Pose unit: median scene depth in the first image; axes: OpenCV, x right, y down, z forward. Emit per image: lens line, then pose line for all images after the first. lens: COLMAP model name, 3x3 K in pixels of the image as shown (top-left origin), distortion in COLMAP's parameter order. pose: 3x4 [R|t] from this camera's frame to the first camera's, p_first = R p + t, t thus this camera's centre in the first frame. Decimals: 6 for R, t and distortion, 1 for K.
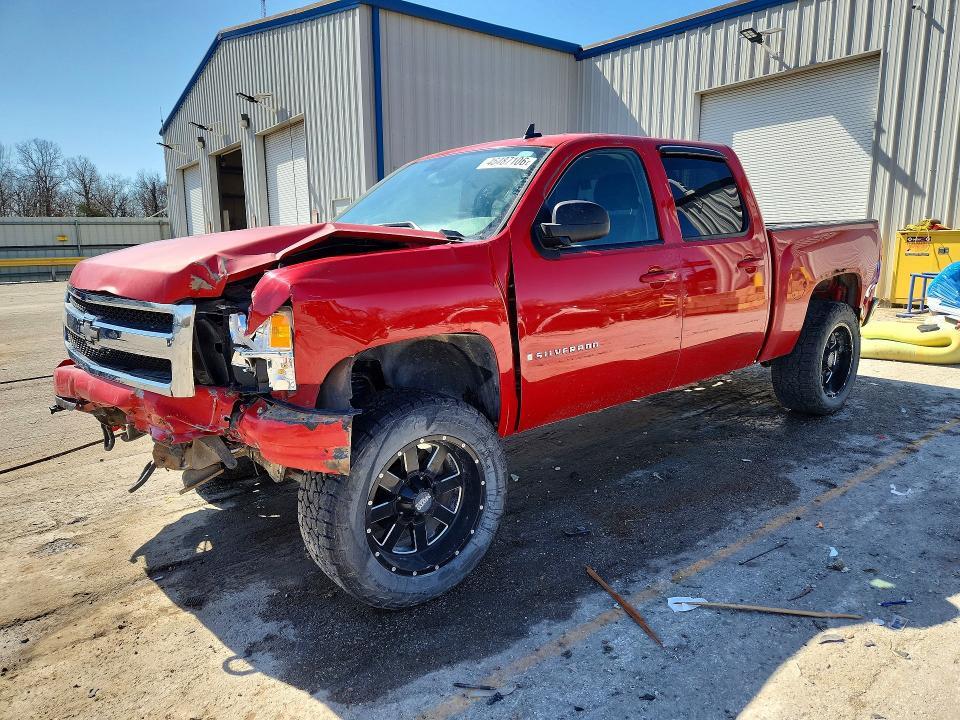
lens RADIAL K [[662.2, 0, 479.9], [0, 662.2, 360.3], [0, 0, 1]] dist [0.034990, -0.017920]
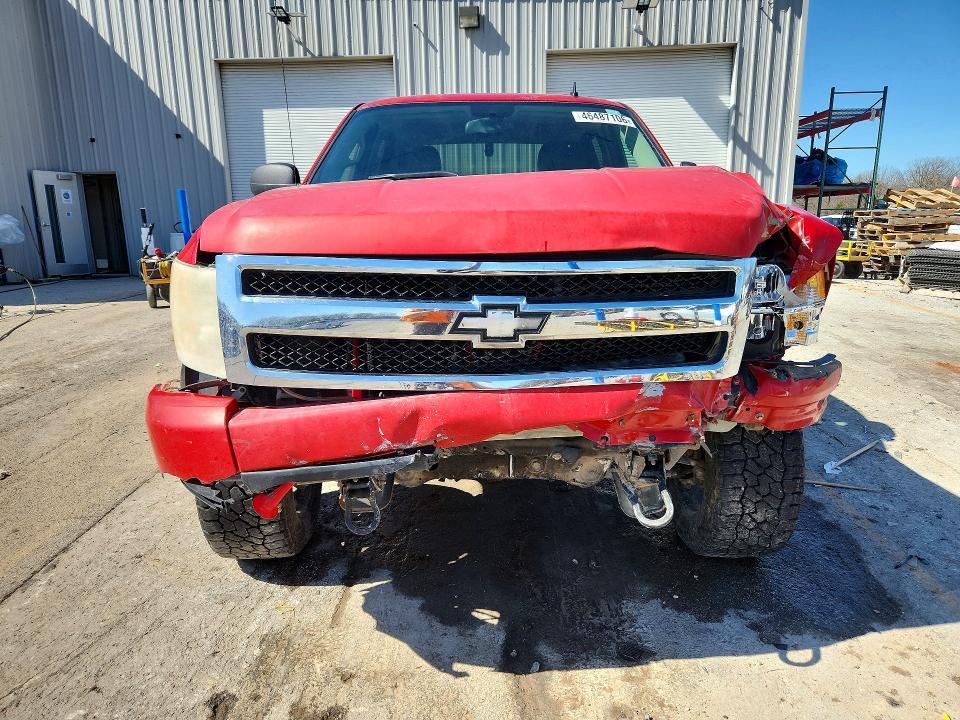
lens RADIAL K [[662.2, 0, 480.9], [0, 662.2, 363.0], [0, 0, 1]] dist [0.034990, -0.017920]
pose [[0.630423, -0.157247, 0.760158, -0.423405], [0.139253, 0.986291, 0.088538, -0.023705], [-0.763659, 0.050038, 0.643677, 0.246866]]
